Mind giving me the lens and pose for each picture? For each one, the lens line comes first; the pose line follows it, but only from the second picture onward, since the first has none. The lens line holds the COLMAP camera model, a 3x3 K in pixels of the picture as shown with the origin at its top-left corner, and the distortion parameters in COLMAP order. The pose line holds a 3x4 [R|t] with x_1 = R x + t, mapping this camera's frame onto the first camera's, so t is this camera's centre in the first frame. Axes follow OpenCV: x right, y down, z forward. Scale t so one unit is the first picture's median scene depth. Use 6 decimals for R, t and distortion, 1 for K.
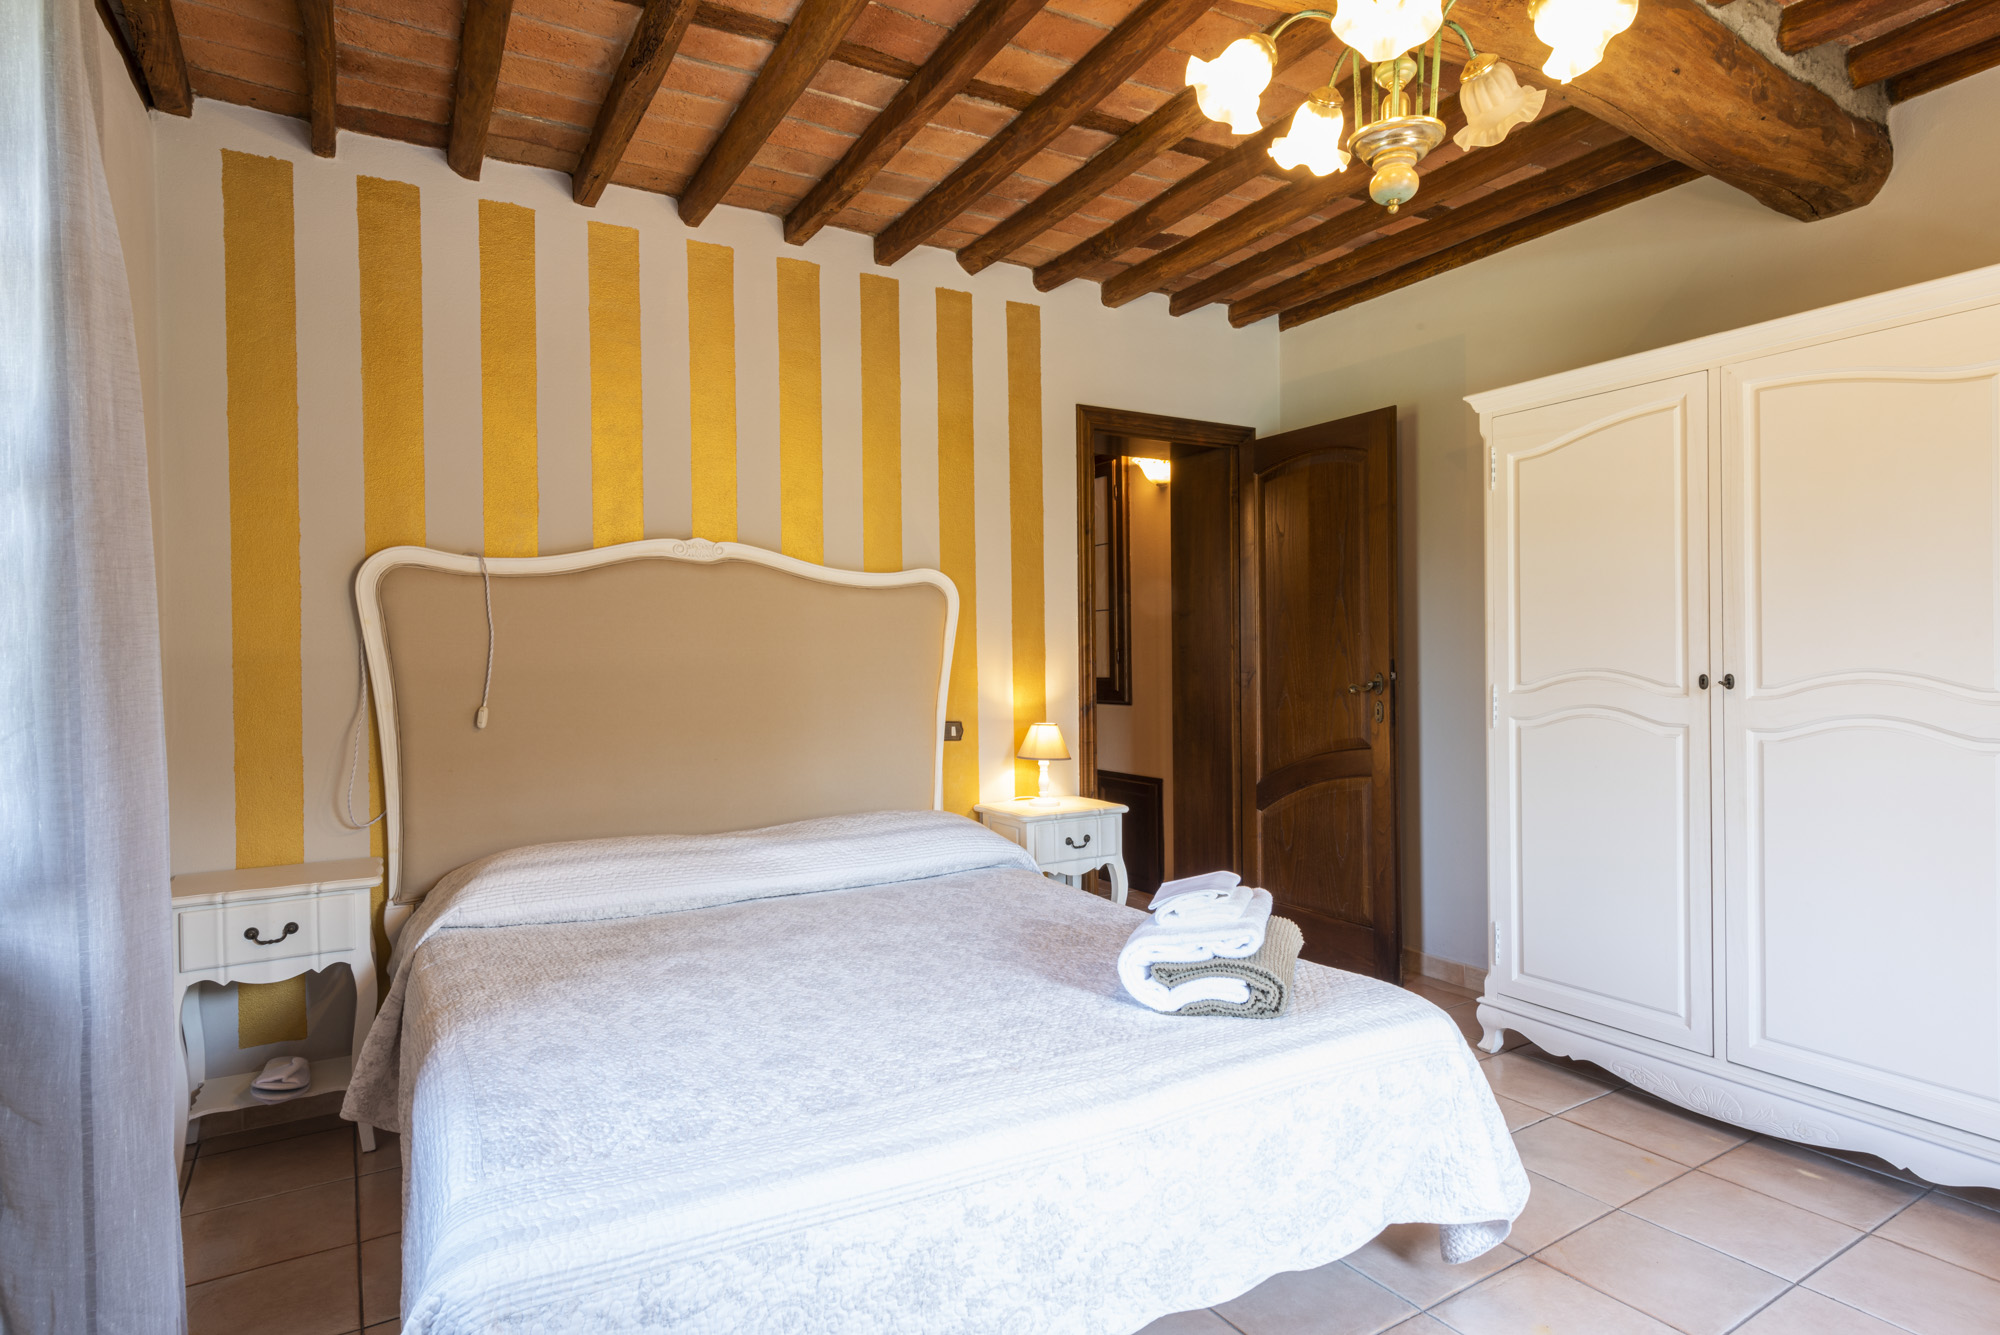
lens RADIAL K [[1035.9, 0, 996.5], [0, 1035.9, 662.8], [0, 0, 1]] dist [0.012849, -0.000237]
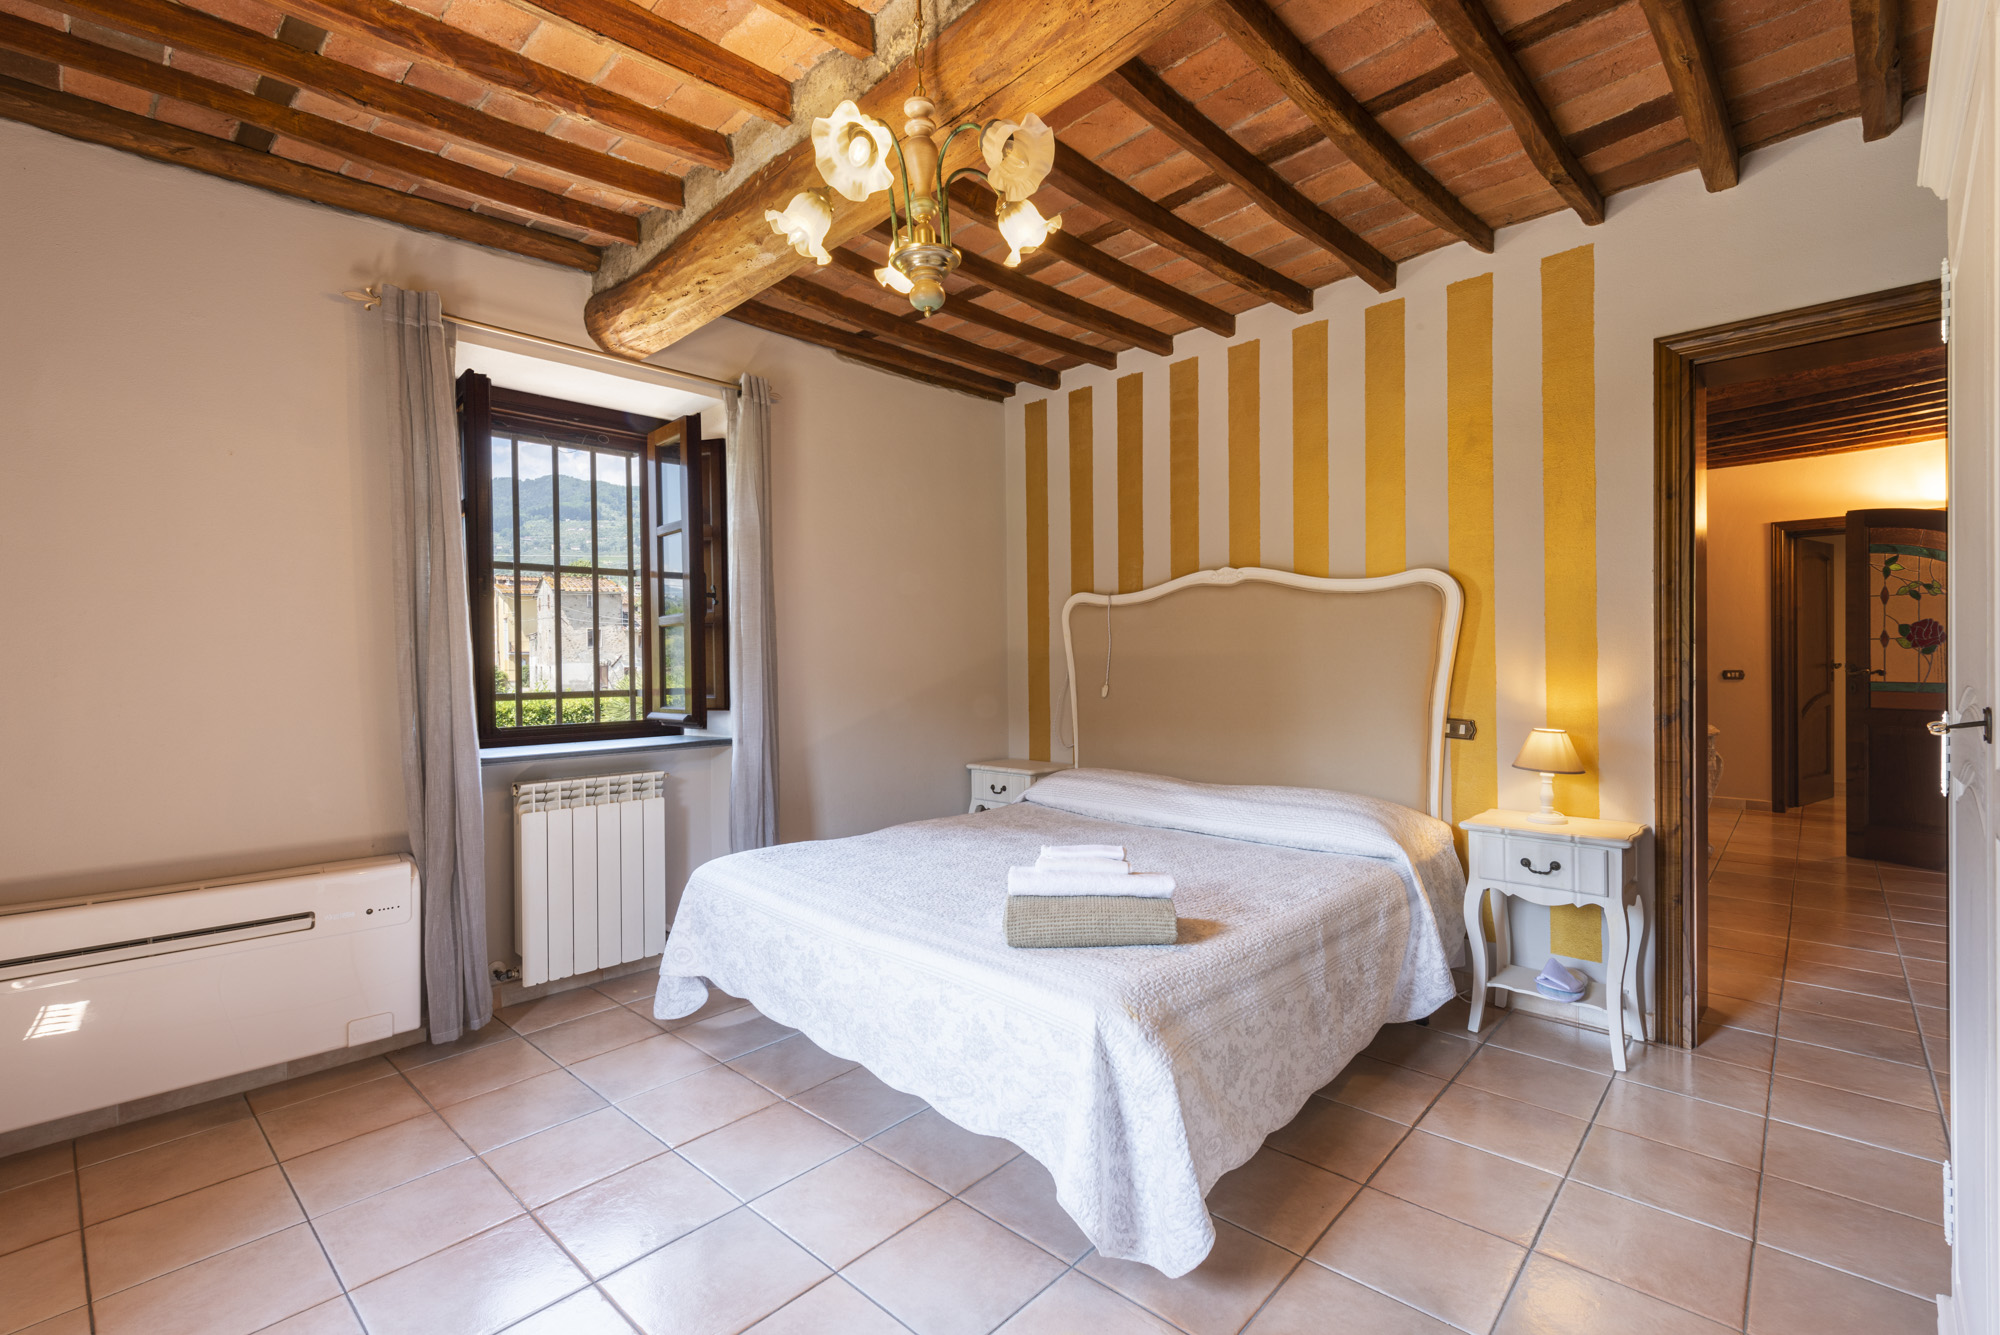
lens RADIAL K [[876.4, 0, 1002.3], [0, 876.4, 662.3], [0, 0, 1]] dist [0.009856, -0.000600]
pose [[0.281995, 0.012254, -0.959338, 0.726380], [0.001237, 0.999913, 0.013136, -0.010908], [0.959415, -0.004891, 0.281956, 0.389384]]
